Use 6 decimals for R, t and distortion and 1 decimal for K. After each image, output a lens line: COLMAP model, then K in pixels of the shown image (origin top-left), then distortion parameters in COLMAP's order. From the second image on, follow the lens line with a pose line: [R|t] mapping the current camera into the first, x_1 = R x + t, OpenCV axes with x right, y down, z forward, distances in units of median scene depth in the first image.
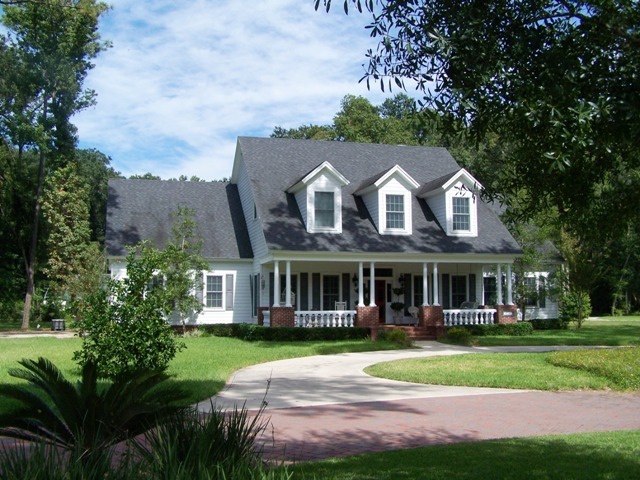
lens RADIAL K [[659.4, 0, 320.0], [0, 659.4, 240.0], [0, 0, 1]] dist [-0.186424, 0.279371]
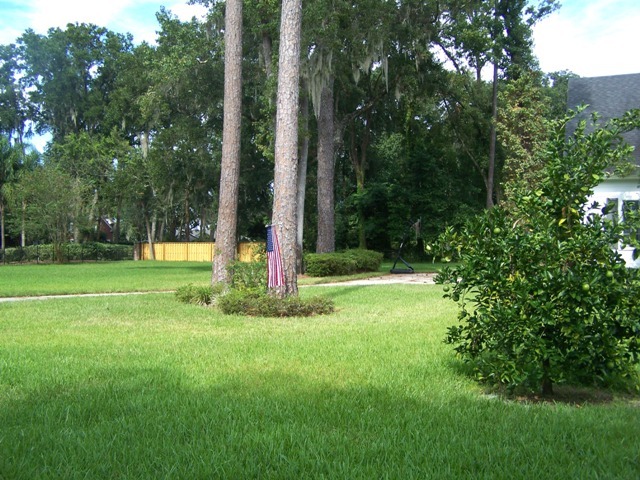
lens RADIAL K [[659.4, 0, 320.0], [0, 659.4, 240.0], [0, 0, 1]] dist [-0.186424, 0.279371]
pose [[0.748772, 0.001027, -0.662827, -0.126696], [0.059507, 0.995857, 0.068765, 0.070739], [0.660151, -0.090932, 0.745608, 0.638672]]
